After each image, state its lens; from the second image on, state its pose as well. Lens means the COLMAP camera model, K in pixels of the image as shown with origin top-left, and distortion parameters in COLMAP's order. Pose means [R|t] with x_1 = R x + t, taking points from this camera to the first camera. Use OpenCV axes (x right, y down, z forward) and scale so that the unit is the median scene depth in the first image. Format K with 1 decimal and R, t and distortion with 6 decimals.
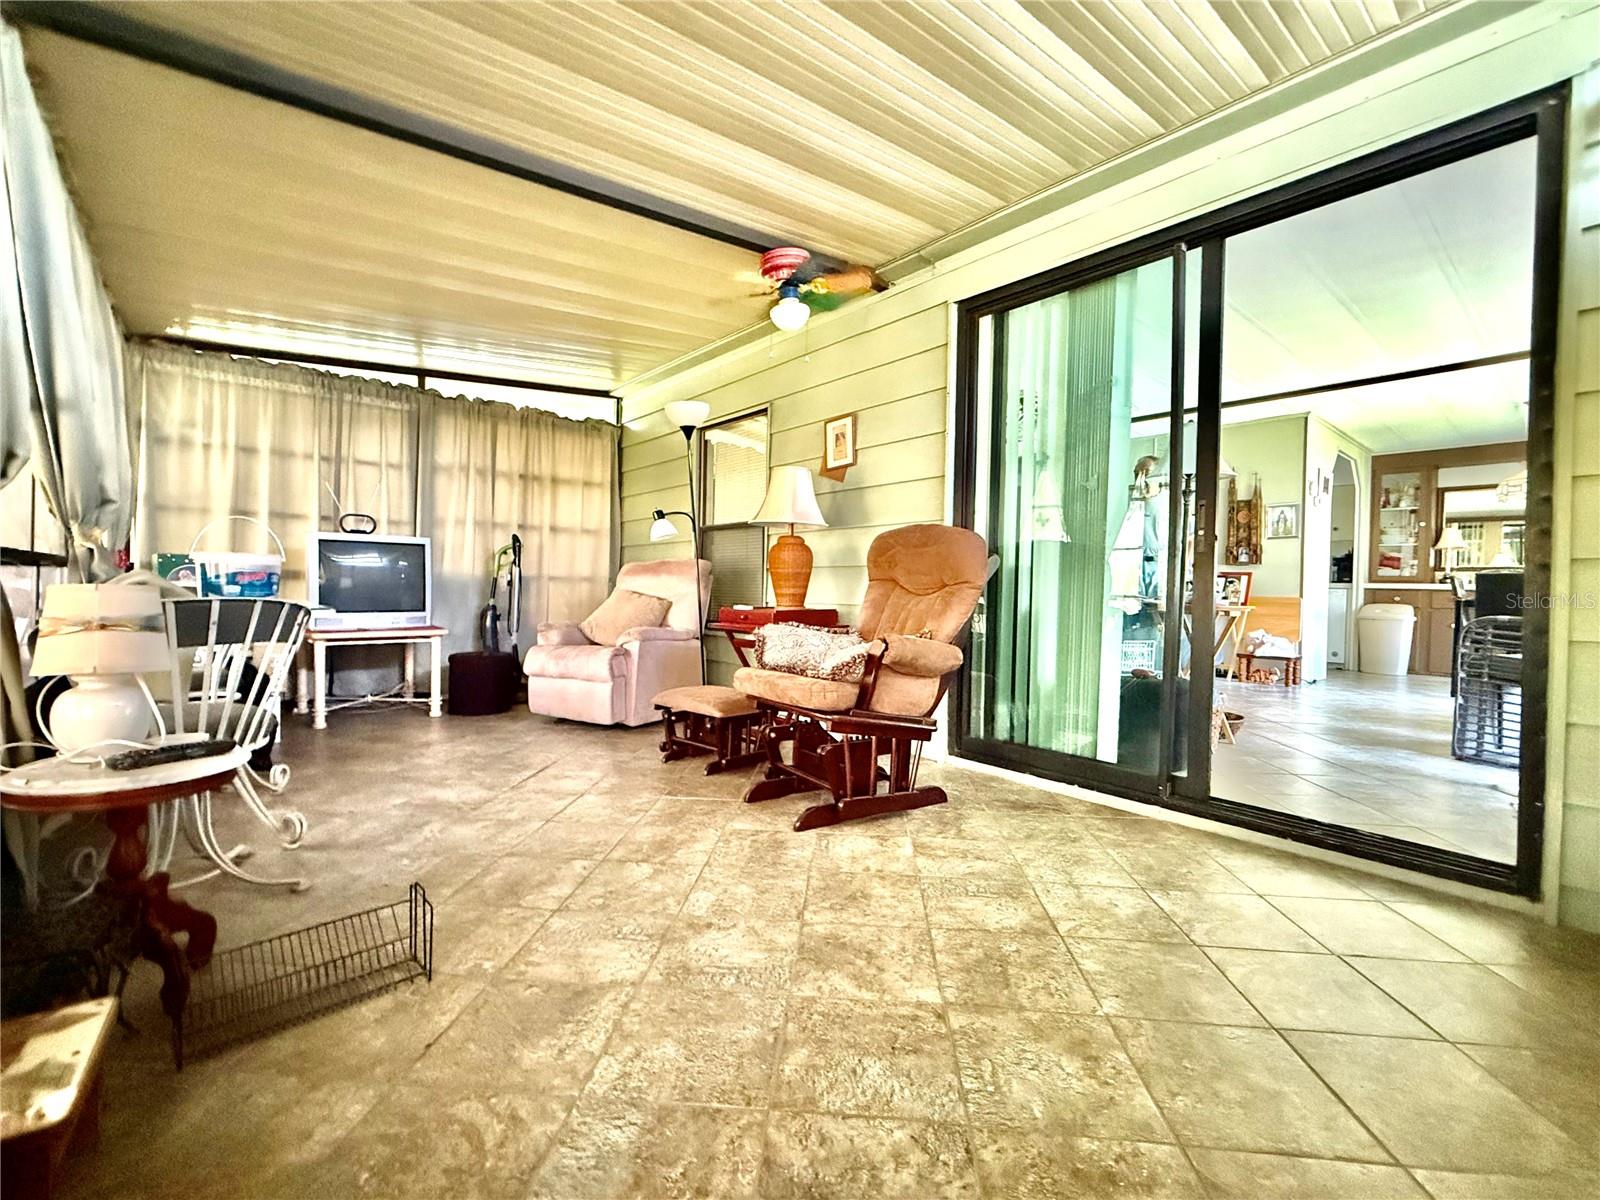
lens RADIAL K [[695.3, 0, 800.6], [0, 695.3, 596.7], [0, 0, 1]] dist [-0.001582, 0.000549]
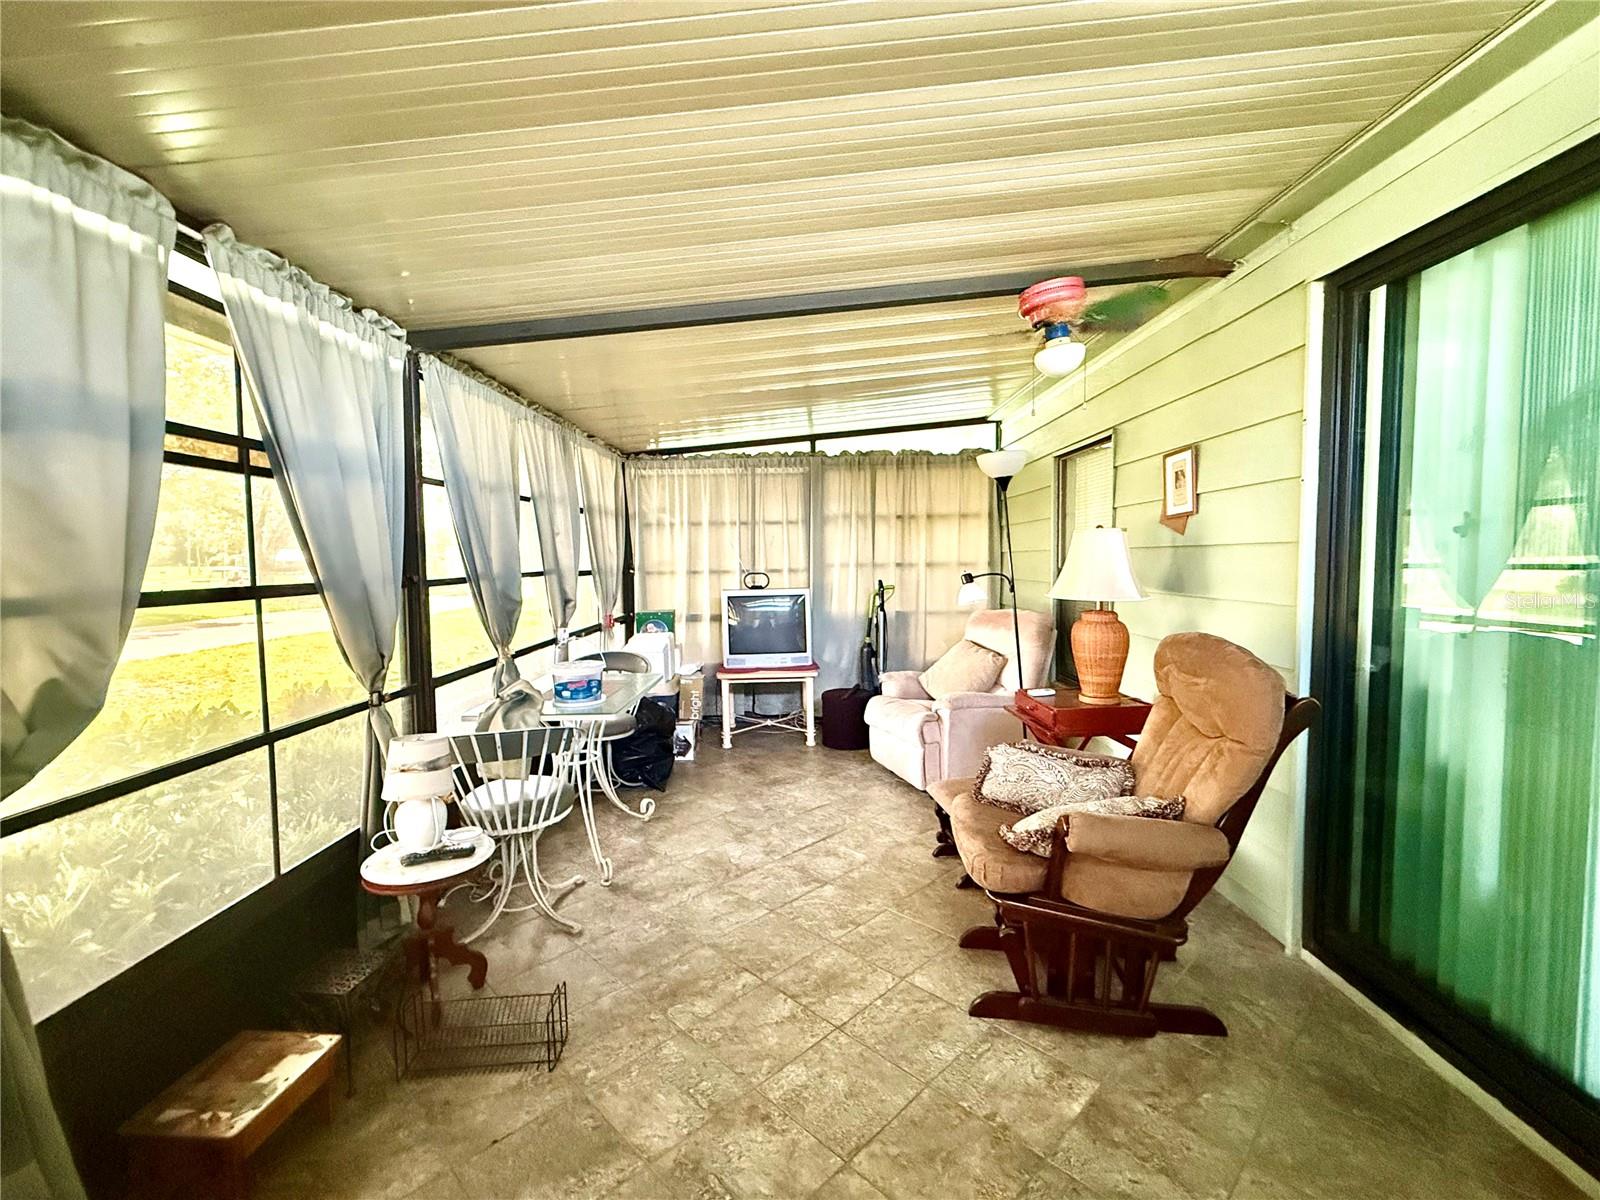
lens RADIAL K [[695.3, 0, 800.6], [0, 695.3, 596.7], [0, 0, 1]] dist [-0.001582, 0.000549]
pose [[0.757423, 0.009546, -0.652855, 0.232096], [0.020880, 0.999028, 0.038833, -0.129659], [0.652591, -0.043044, 0.756487, 0.135771]]
